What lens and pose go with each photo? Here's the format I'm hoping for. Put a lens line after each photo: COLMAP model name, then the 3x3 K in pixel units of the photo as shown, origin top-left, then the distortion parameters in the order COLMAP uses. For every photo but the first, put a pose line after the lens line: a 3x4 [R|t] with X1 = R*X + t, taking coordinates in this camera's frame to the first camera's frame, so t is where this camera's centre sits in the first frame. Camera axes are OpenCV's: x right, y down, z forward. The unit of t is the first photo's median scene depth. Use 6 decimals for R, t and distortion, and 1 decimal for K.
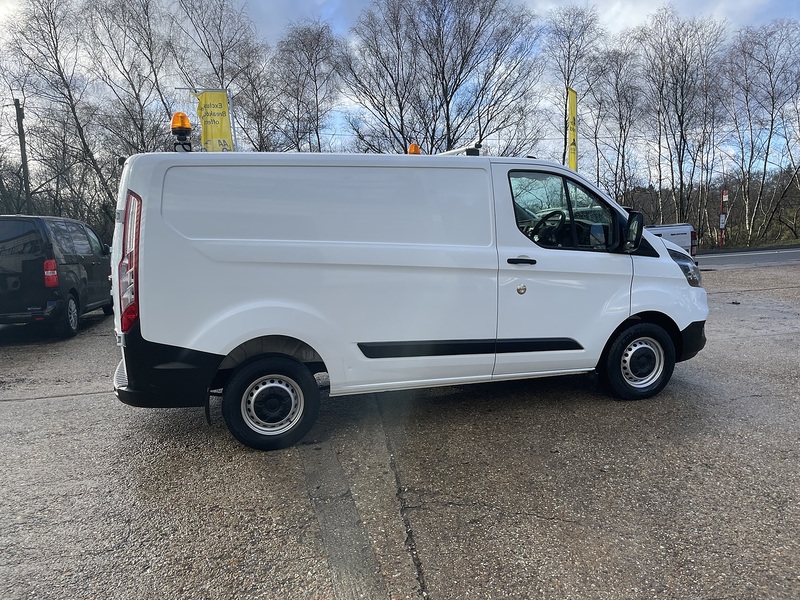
lens RADIAL K [[605.0, 0, 400.0], [0, 605.0, 300.0], [0, 0, 1]] dist [0.074281, -0.099633]
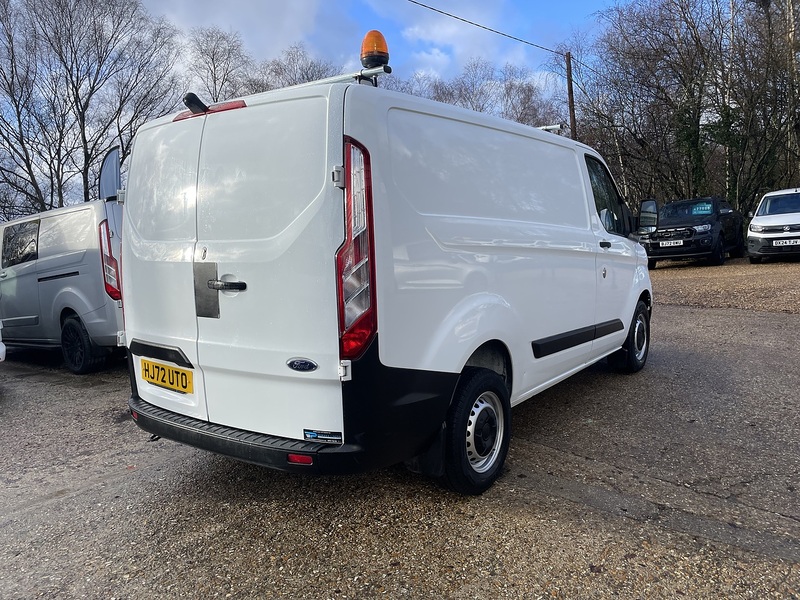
lens RADIAL K [[600.2, 0, 399.0], [0, 600.2, 305.2], [0, 0, 1]] dist [0.072894, -0.109803]
pose [[0.808206, -0.080973, 0.583307, -0.644327], [0.101504, 0.994832, -0.002540, 0.003252], [-0.580086, 0.061261, 0.812248, 0.381071]]
